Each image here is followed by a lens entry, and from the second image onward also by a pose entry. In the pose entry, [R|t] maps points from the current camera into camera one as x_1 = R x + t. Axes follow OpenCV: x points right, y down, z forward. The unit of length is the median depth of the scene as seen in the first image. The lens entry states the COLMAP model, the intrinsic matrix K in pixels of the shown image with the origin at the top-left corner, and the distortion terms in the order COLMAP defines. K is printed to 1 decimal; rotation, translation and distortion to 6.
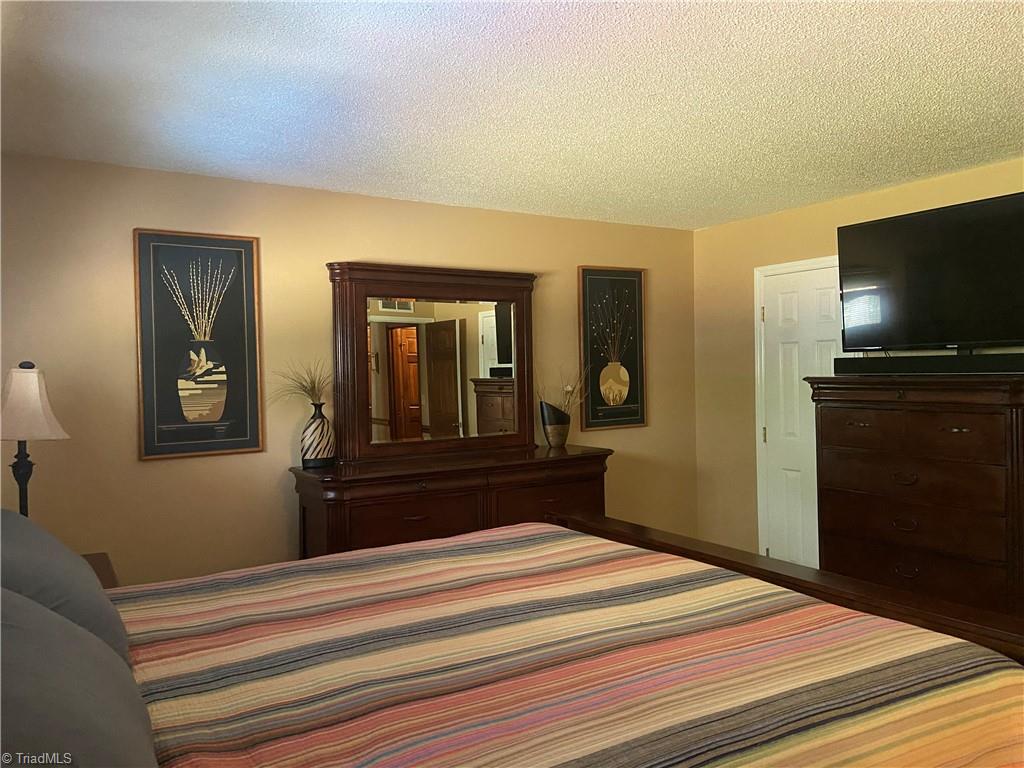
lens RADIAL K [[777.5, 0, 505.3], [0, 777.5, 381.8], [0, 0, 1]] dist [0.039328, -0.030950]
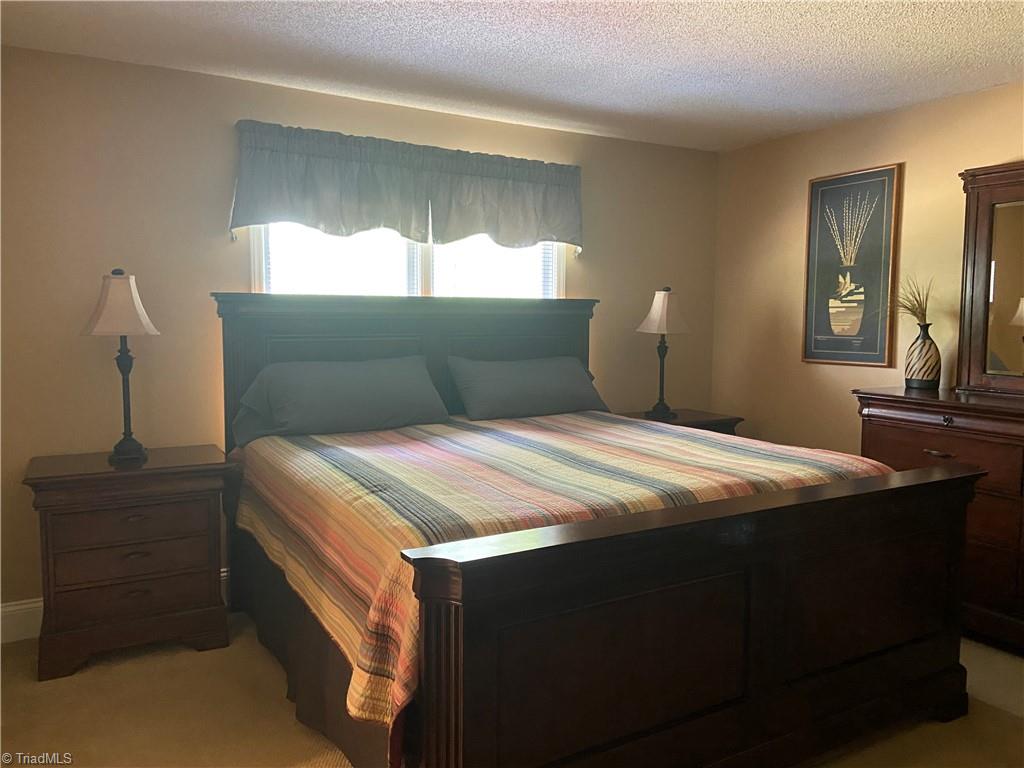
lens RADIAL K [[777.5, 0, 509.9], [0, 777.5, 386.5], [0, 0, 1]] dist [0.039328, -0.030950]
pose [[-0.013561, 0.111845, -0.993633, 0.802152], [-0.020014, 0.993495, 0.112102, 0.005745], [0.999708, 0.021406, -0.011234, 0.513691]]
